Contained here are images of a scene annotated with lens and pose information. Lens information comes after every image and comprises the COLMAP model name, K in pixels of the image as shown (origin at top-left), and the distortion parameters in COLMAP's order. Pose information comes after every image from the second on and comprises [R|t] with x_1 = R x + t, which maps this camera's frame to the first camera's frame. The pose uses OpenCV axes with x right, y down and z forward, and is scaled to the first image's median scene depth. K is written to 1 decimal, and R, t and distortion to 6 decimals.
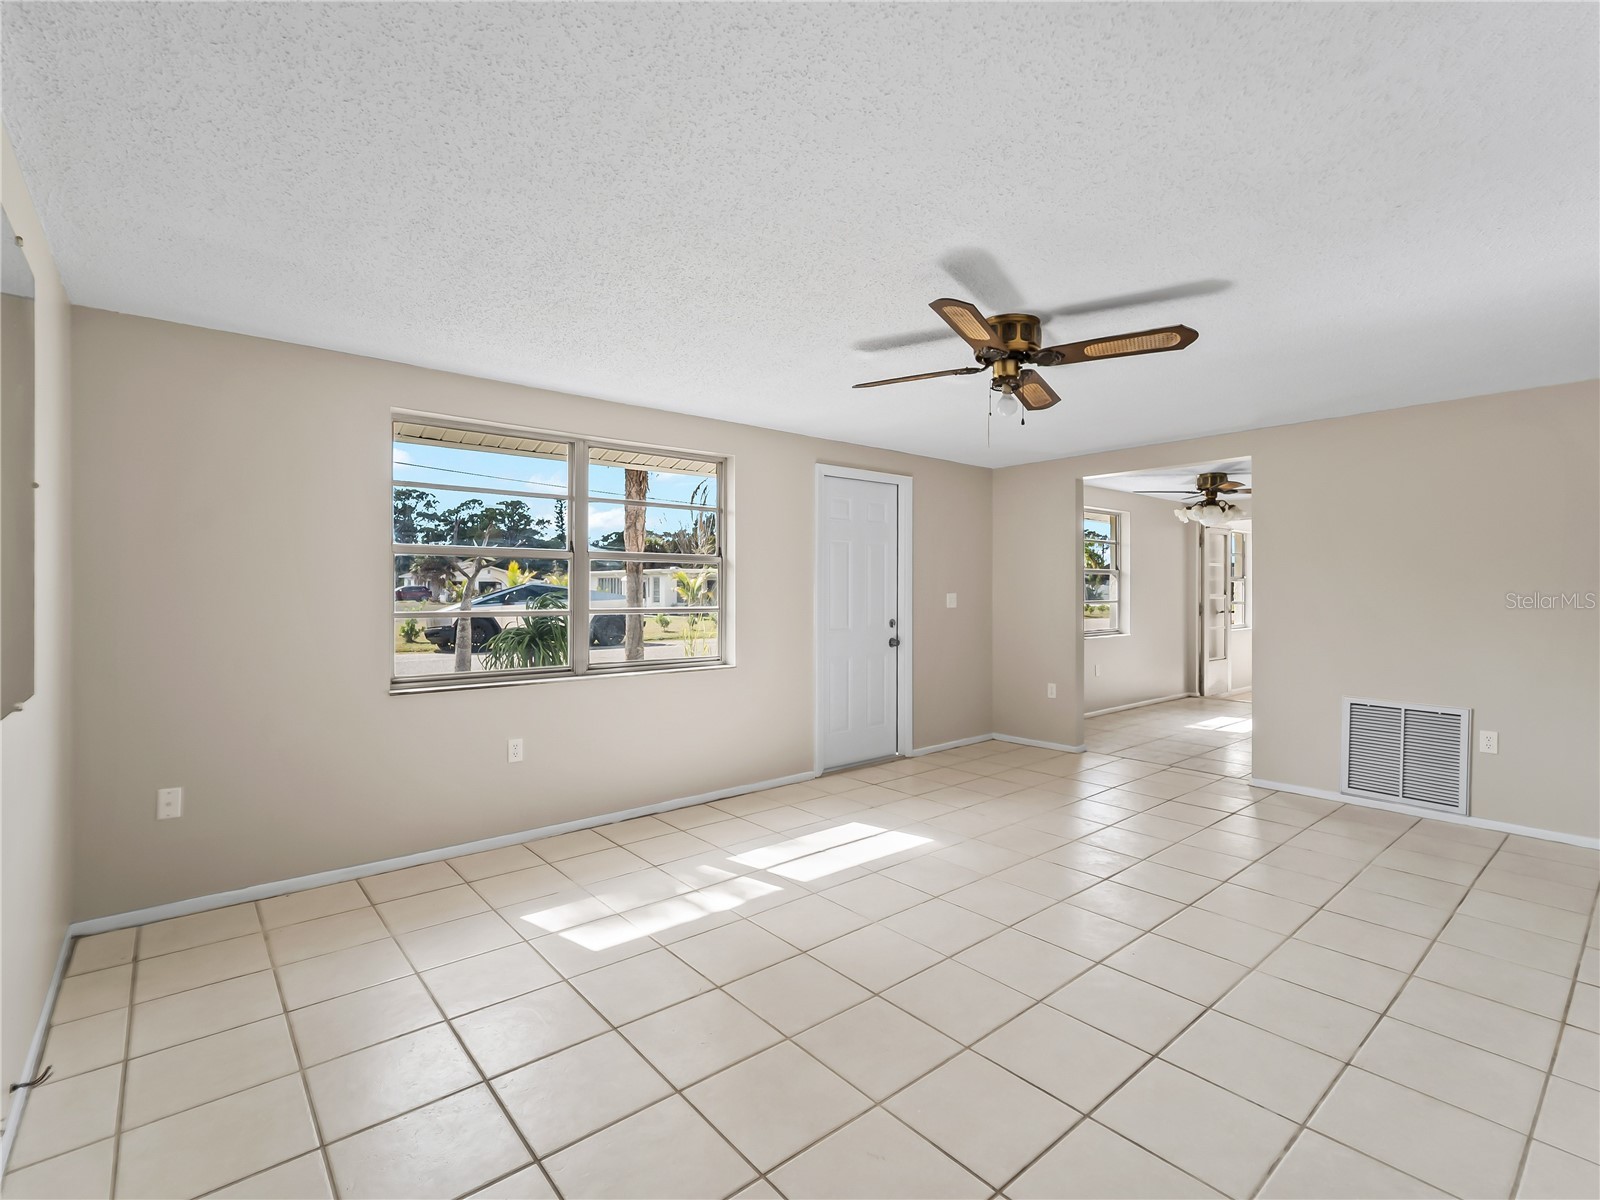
lens RADIAL K [[740.4, 0, 798.8], [0, 740.4, 597.2], [0, 0, 1]] dist [0.000949, 0.000247]
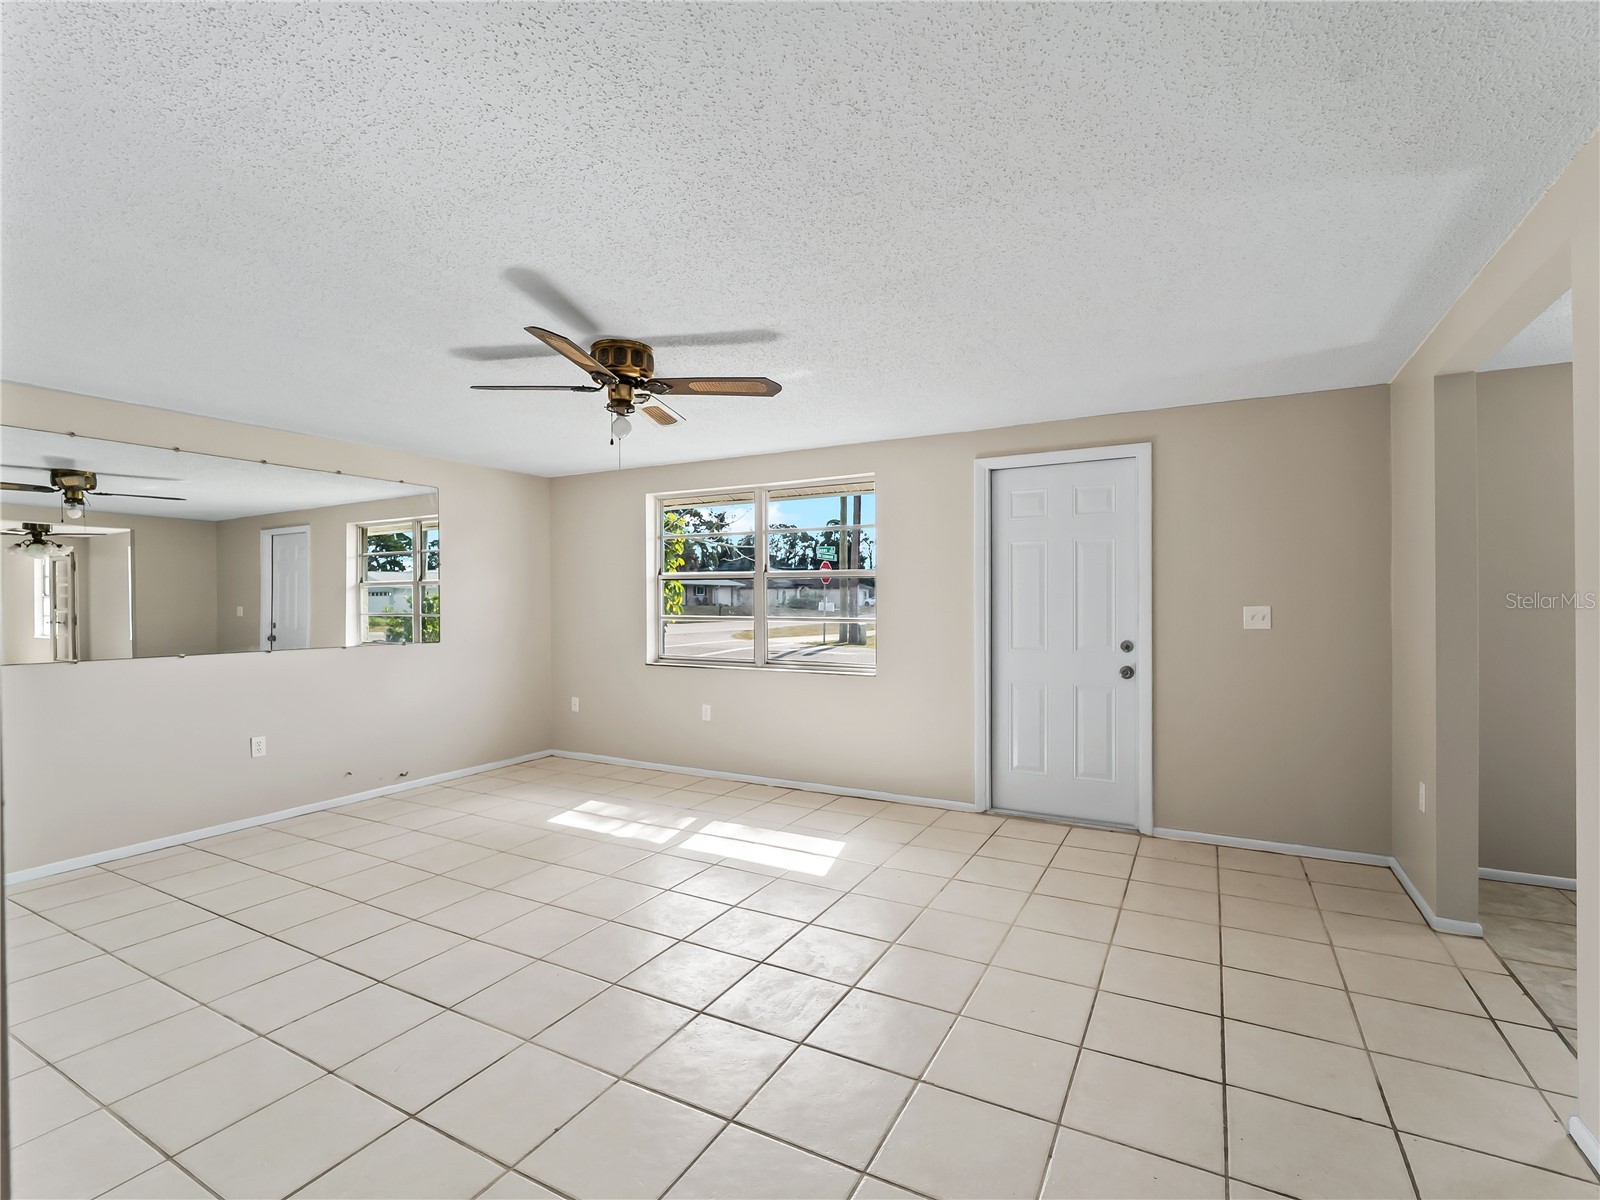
lens RADIAL K [[718.6, 0, 801.7], [0, 718.6, 600.6], [0, 0, 1]] dist [0.013903, -0.010616]
pose [[0.372038, -0.004247, -0.928208, 1.011420], [-0.005490, 0.999962, -0.006776, -0.004686], [0.928201, 0.007616, 0.372000, 0.654276]]
